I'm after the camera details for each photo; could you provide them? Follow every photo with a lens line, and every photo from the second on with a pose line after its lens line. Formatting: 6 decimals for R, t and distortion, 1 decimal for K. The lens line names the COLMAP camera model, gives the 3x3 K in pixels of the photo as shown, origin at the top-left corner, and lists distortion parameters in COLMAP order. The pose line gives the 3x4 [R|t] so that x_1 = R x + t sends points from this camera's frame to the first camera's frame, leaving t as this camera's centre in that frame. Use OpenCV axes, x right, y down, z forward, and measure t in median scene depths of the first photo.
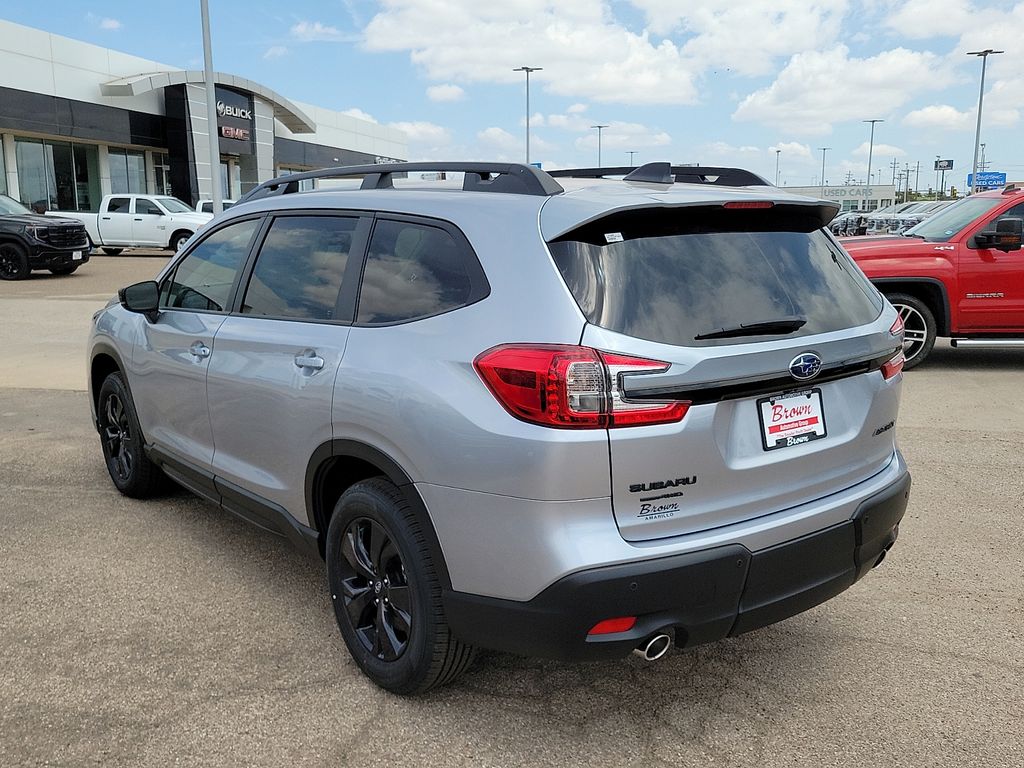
lens RADIAL K [[980.4, 0, 501.5], [0, 980.4, 391.5], [0, 0, 1]] dist [0.039526, 0.000000]
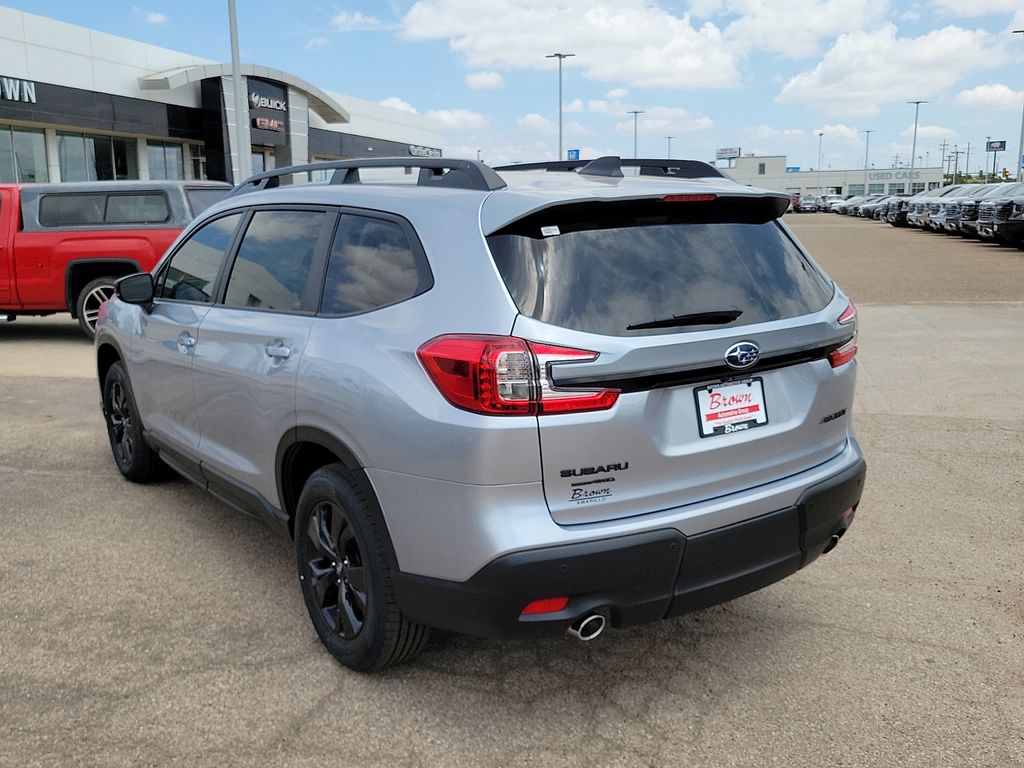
lens RADIAL K [[980.4, 0, 493.6], [0, 980.4, 389.1], [0, 0, 1]] dist [0.039526, 0.000000]
pose [[0.998751, 0.000330, -0.049972, 0.081363], [0.000175, 0.999949, 0.010105, -0.000810], [0.049972, -0.010101, 0.998700, -0.025746]]
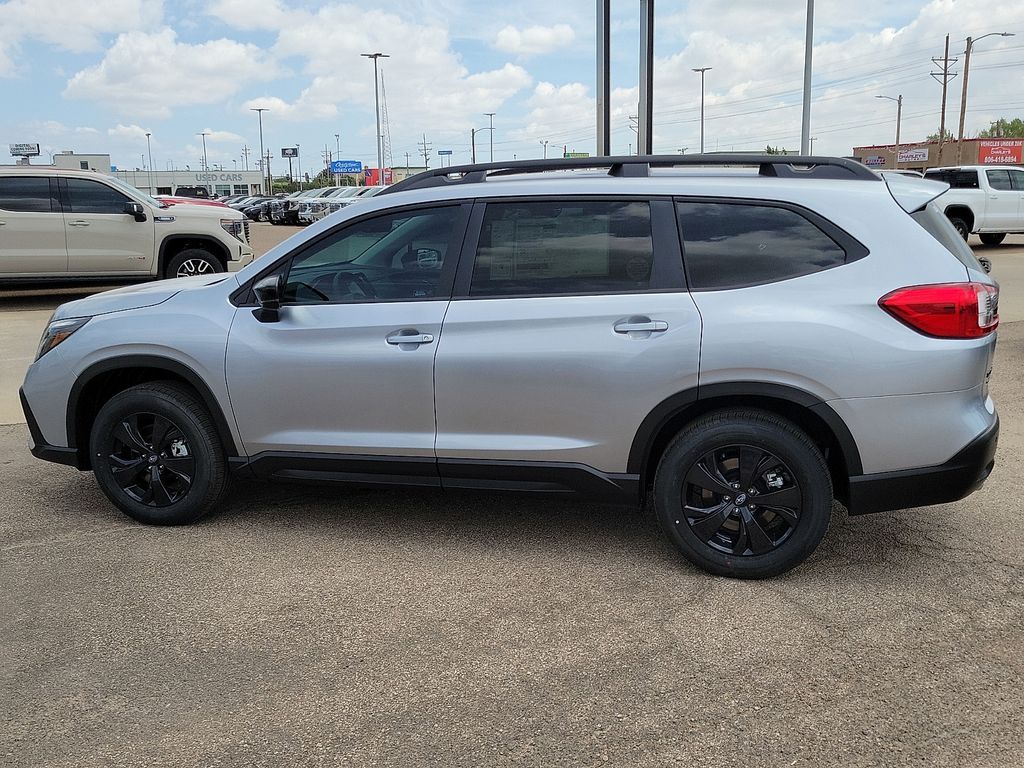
lens RADIAL K [[980.4, 0, 516.8], [0, 980.4, 390.8], [0, 0, 1]] dist [0.039526, 0.000000]
pose [[0.789534, -0.131065, 0.599548, -0.977525], [0.122547, 0.990924, 0.055244, -0.035576], [-0.601347, 0.029856, 0.798430, 0.161800]]
